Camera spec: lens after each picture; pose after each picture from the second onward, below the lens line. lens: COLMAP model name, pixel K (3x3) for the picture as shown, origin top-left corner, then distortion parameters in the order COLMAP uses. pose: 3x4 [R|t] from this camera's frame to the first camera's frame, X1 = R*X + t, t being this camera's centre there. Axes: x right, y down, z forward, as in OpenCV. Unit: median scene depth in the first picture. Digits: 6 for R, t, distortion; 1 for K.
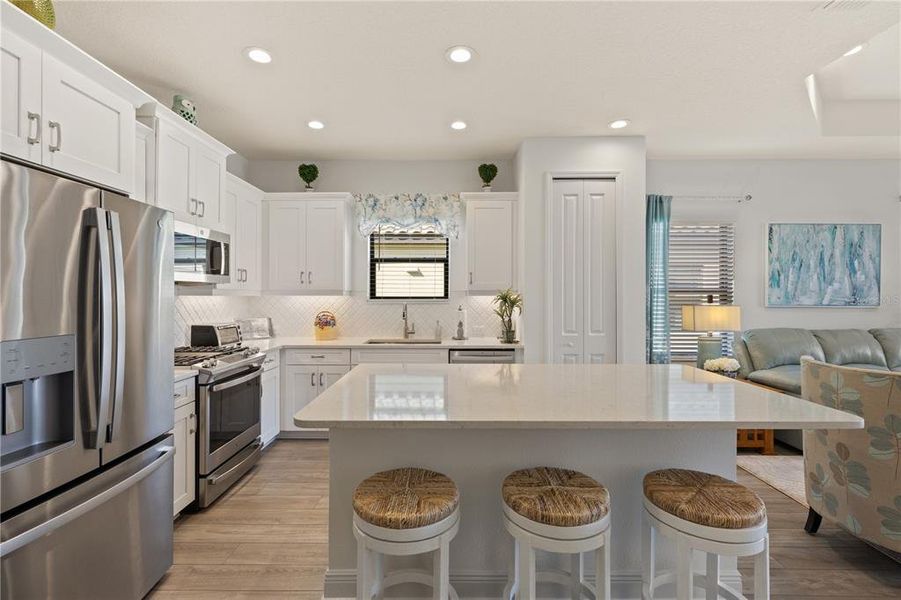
lens RADIAL K [[407.5, 0, 451.4], [0, 407.5, 304.6], [0, 0, 1]] dist [0.002366, 0.000296]
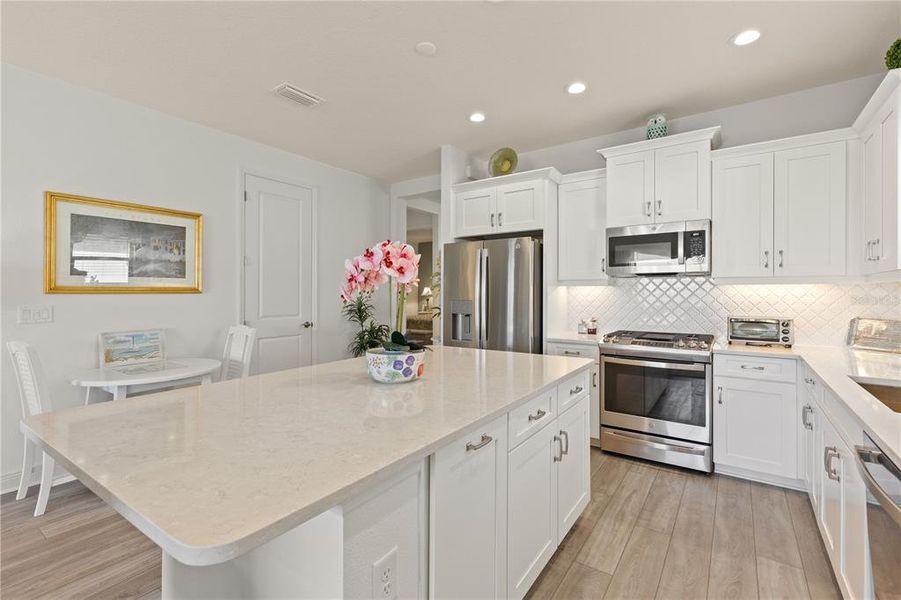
lens RADIAL K [[412.1, 0, 440.8], [0, 412.1, 303.6], [0, 0, 1]] dist [0.003208, -0.000179]
pose [[-0.582927, 0.017979, -0.812325, 0.448624], [-0.024827, 0.998894, 0.039924, -0.000124], [0.812145, 0.043441, -0.581836, 0.806419]]
